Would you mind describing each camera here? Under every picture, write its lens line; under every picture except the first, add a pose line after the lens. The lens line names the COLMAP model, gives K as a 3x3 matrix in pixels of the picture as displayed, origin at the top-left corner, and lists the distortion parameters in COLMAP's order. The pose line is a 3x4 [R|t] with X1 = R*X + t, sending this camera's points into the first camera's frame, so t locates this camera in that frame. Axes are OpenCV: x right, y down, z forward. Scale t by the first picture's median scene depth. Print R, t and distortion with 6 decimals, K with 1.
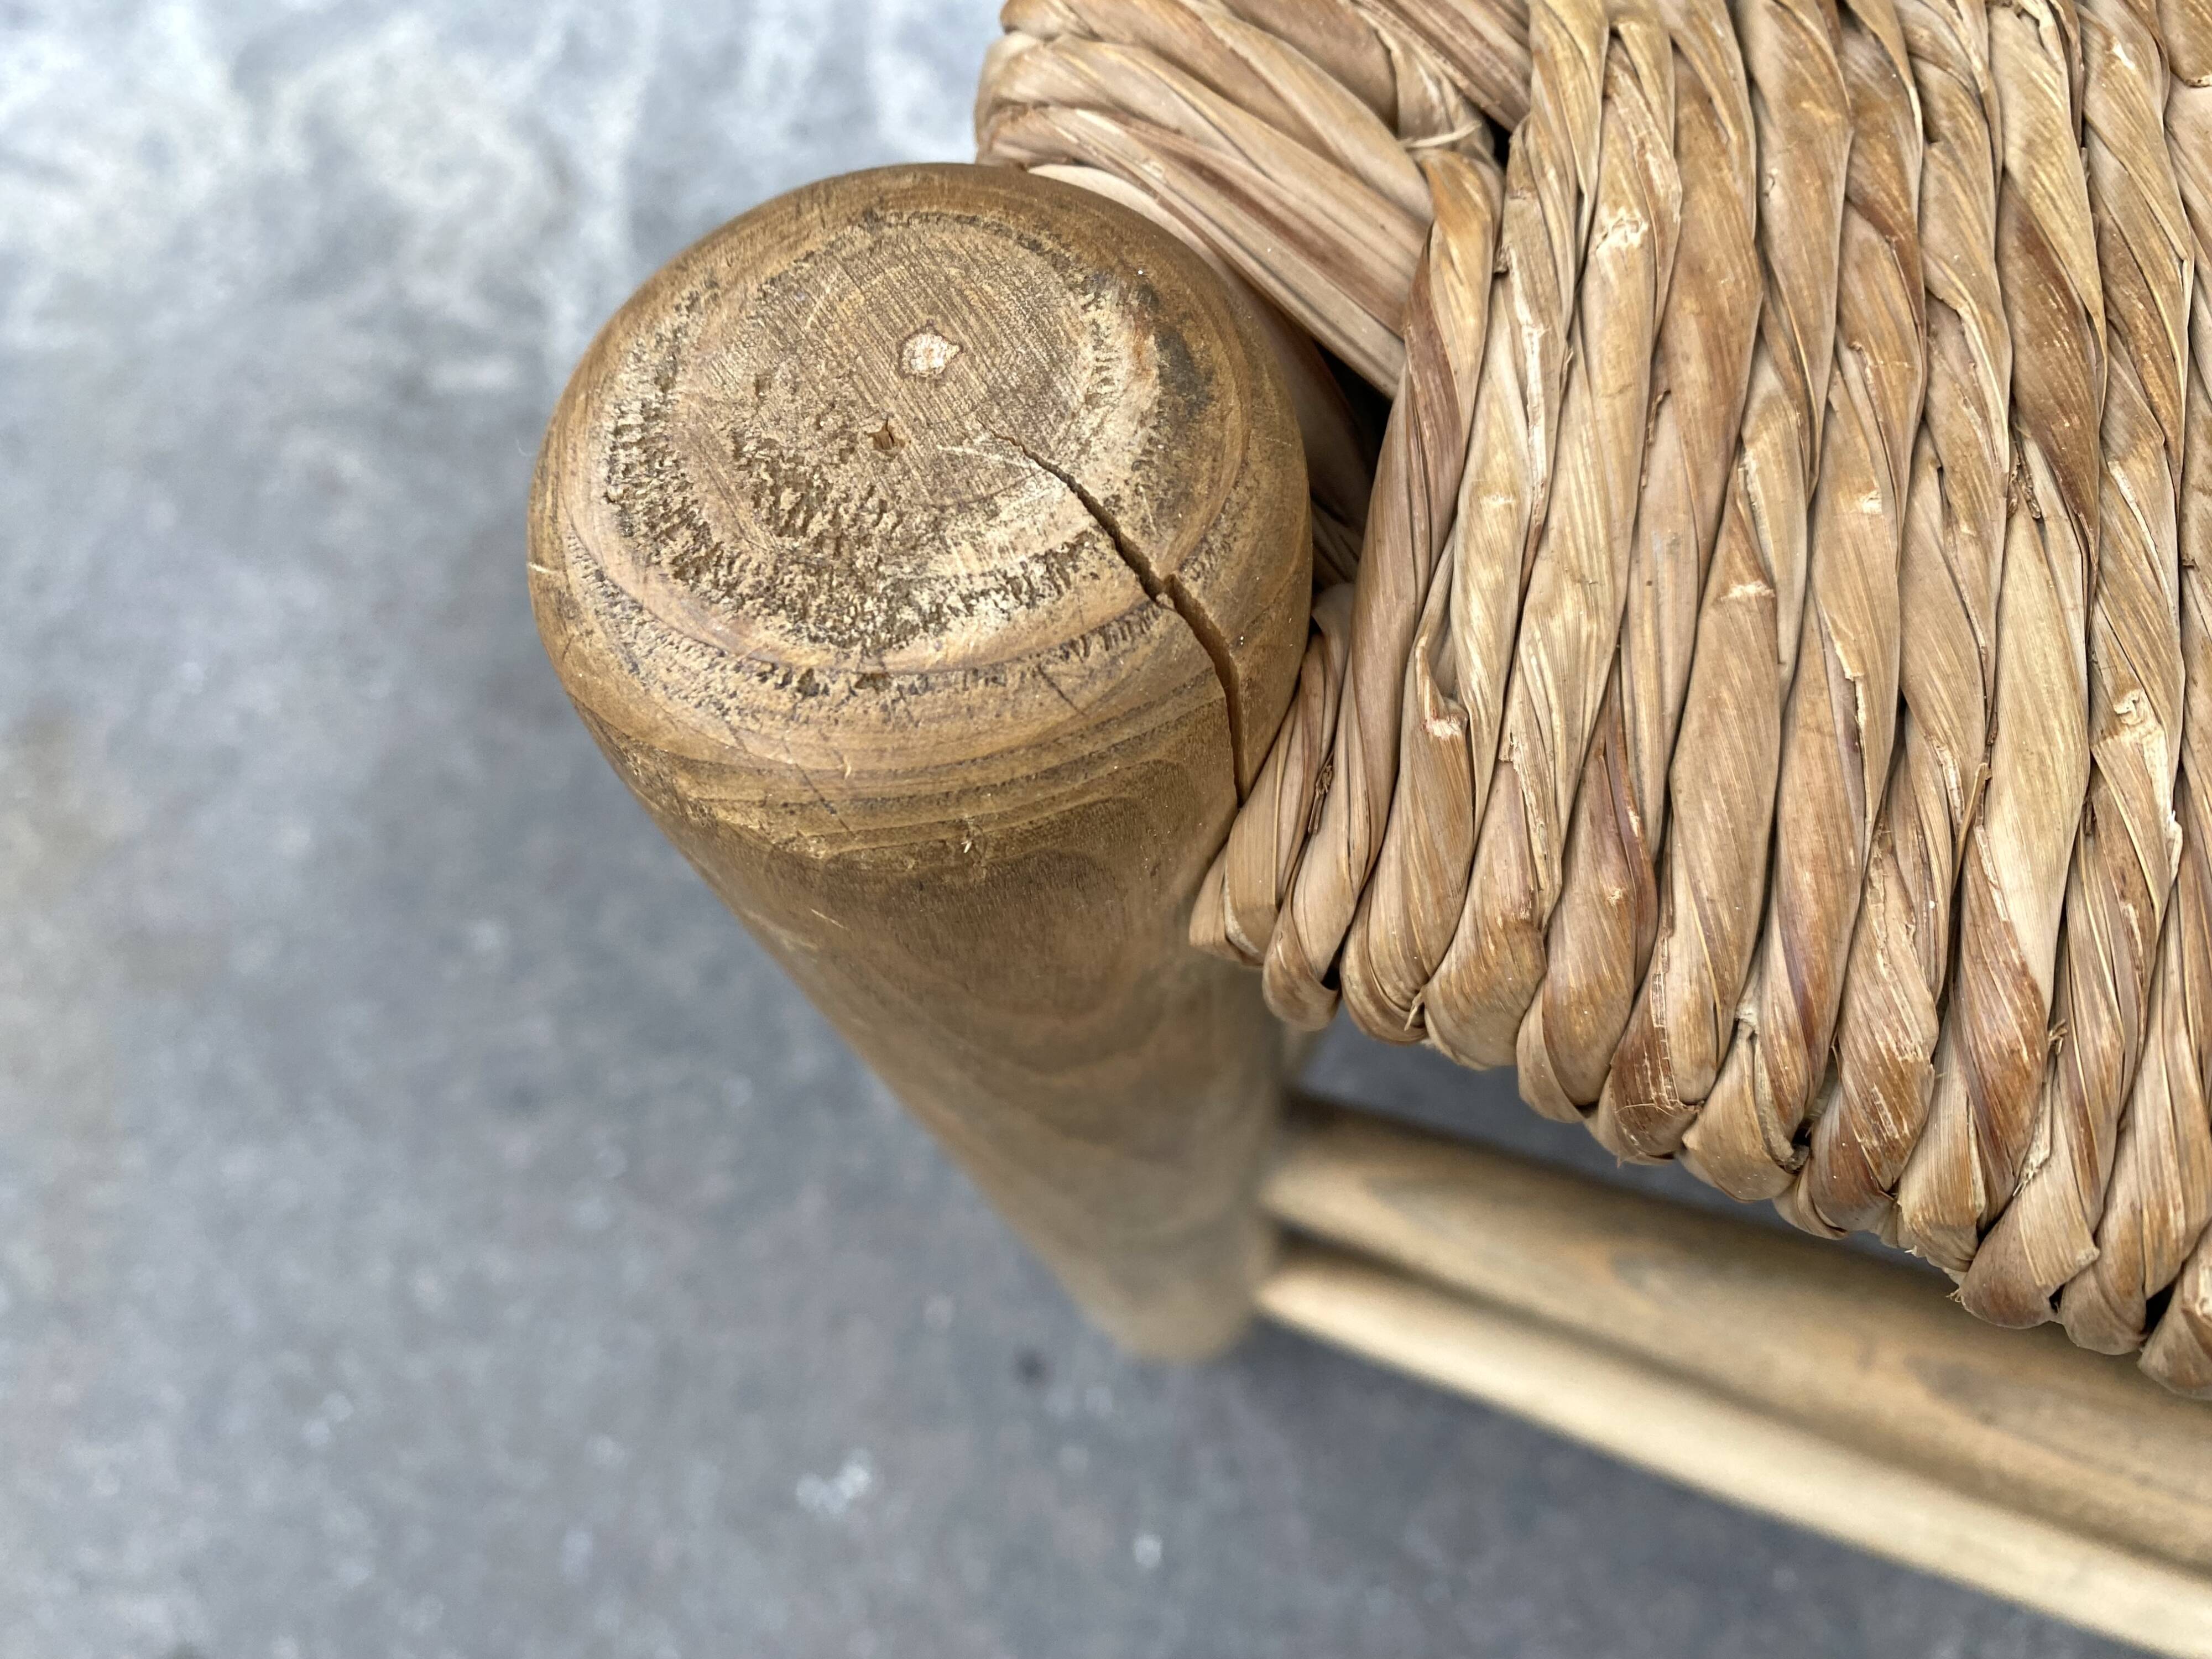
lens RADIAL K [[1699.6, 0, 1038.9], [0, 1699.6, 795.3], [0, 0, 1]] dist [0.014982, -0.012388]
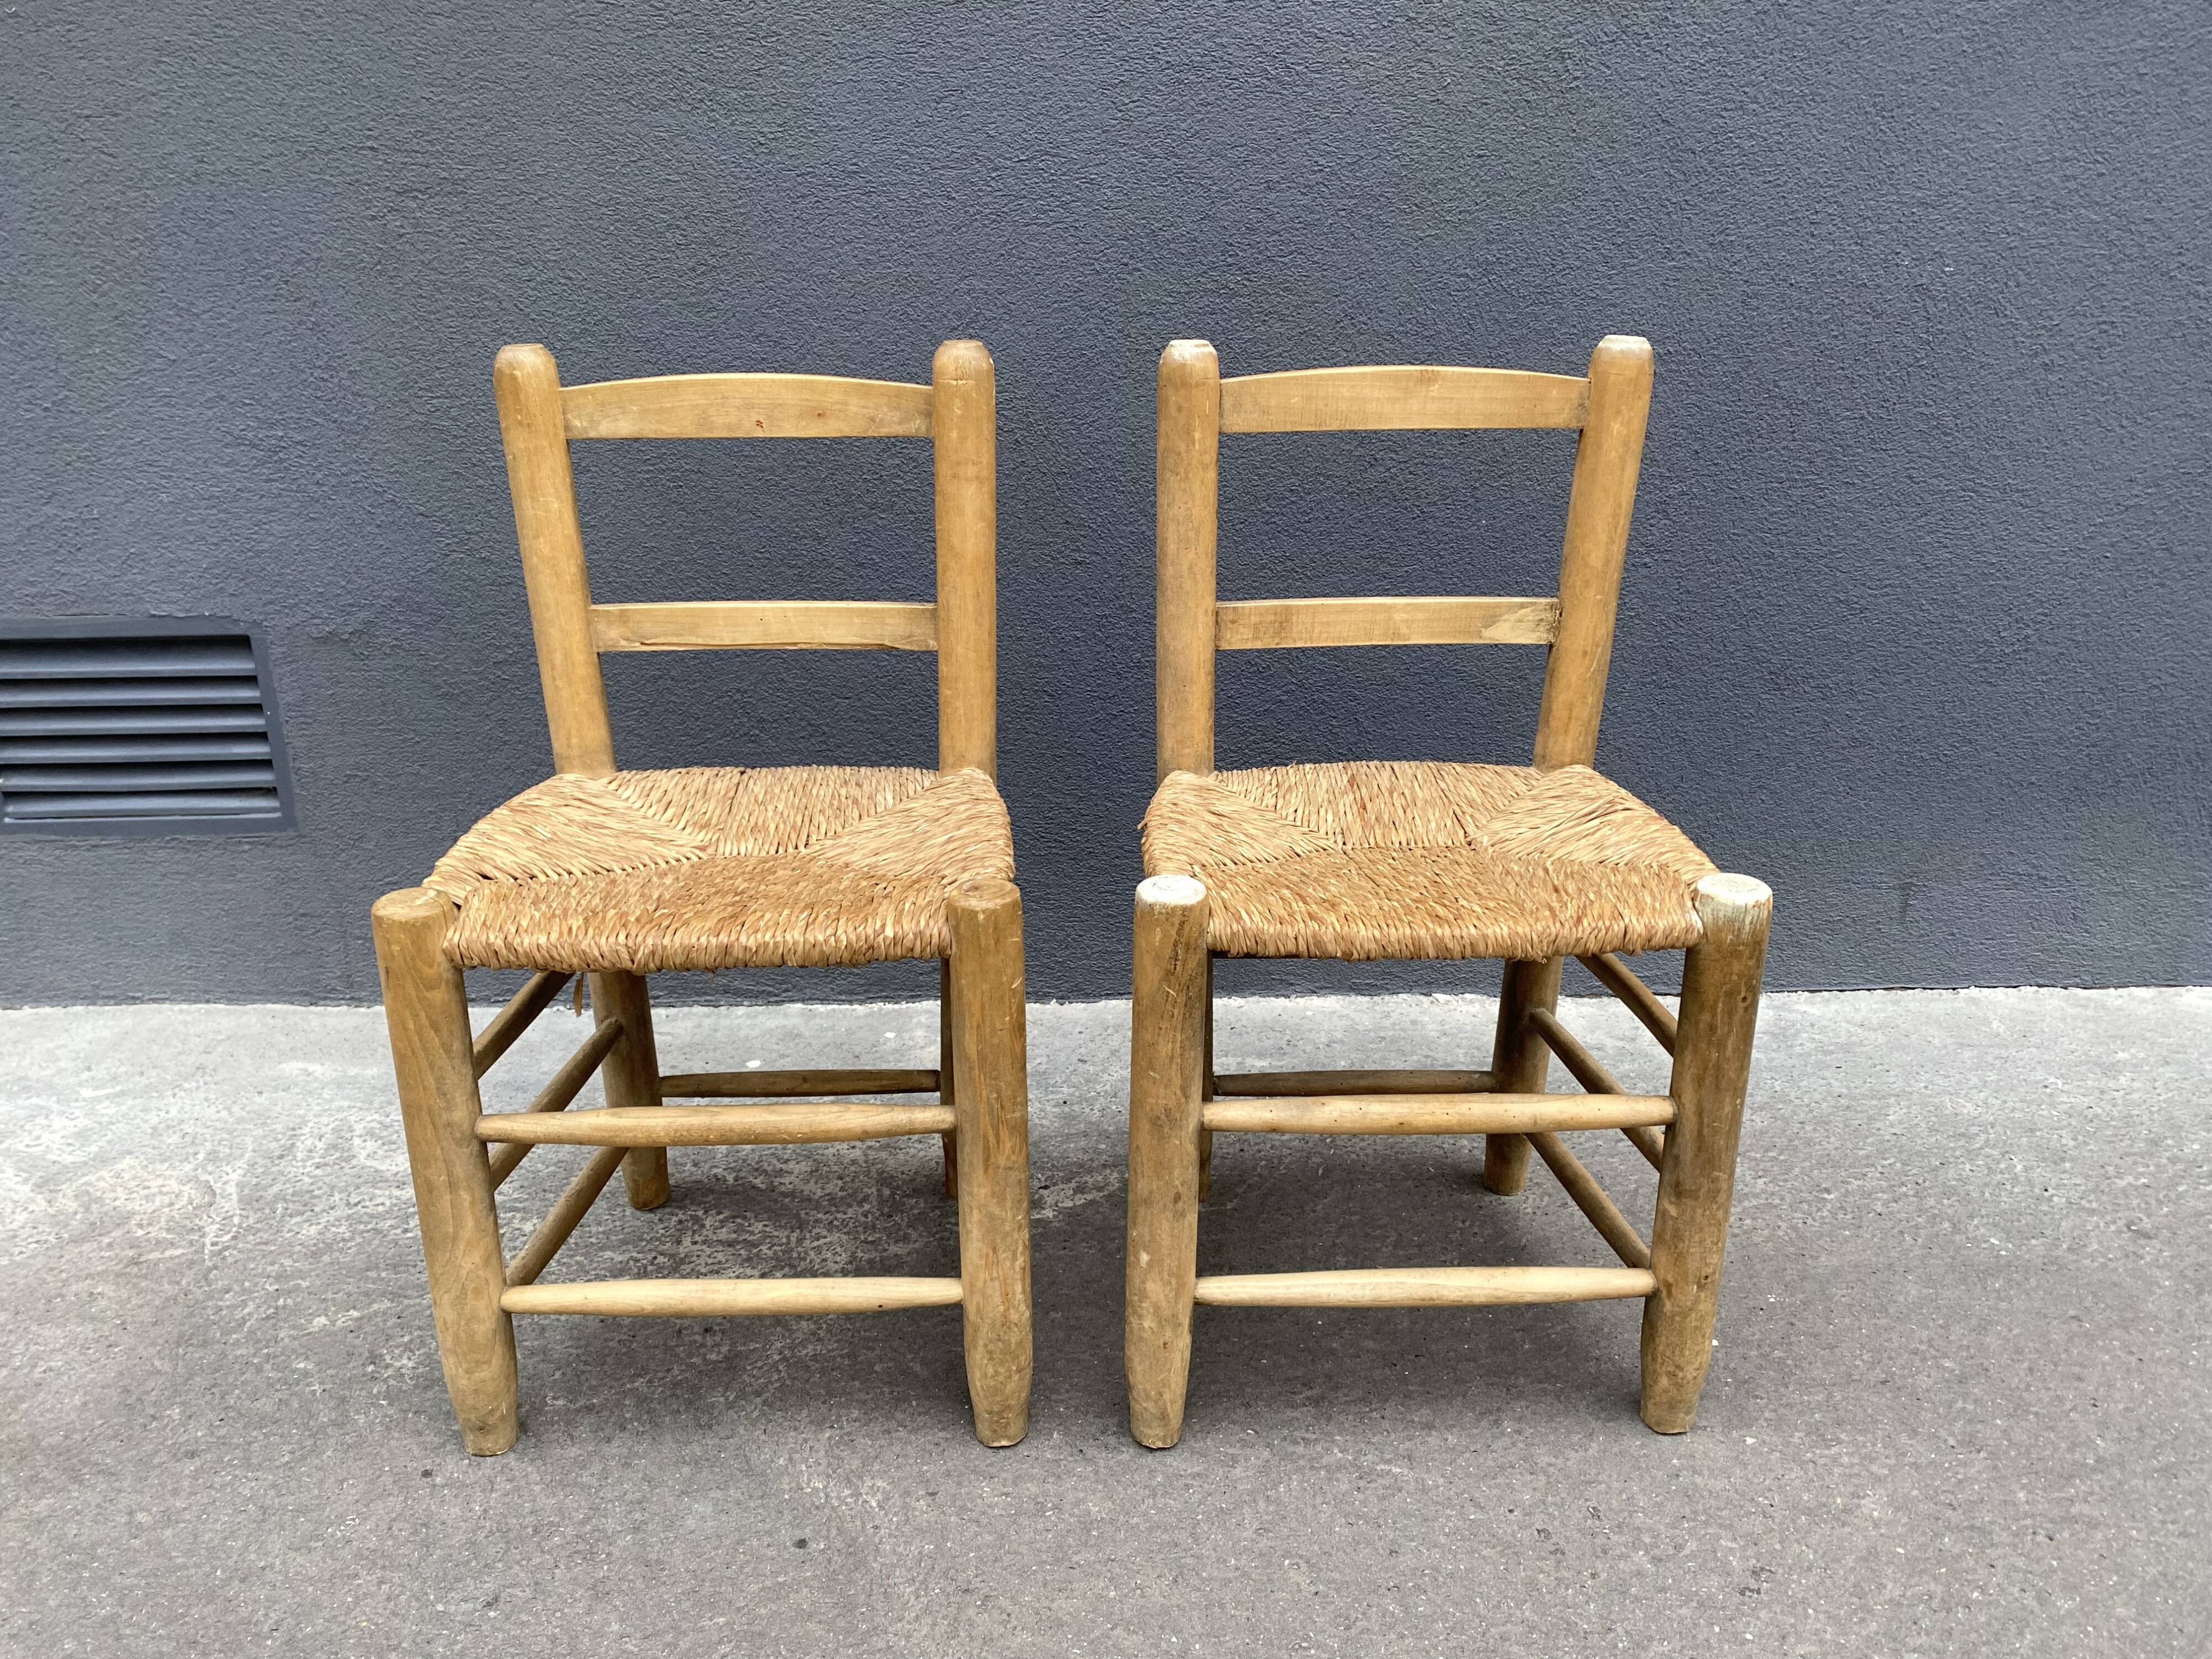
lens RADIAL K [[1699.6, 0, 1094.8], [0, 1699.6, 816.1], [0, 0, 1]] dist [0.014982, -0.012388]
pose [[0.929607, -0.012184, 0.368351, -0.003491], [0.287418, 0.649581, -0.703872, 1.646777], [-0.230698, 0.760195, 0.607356, -1.396166]]
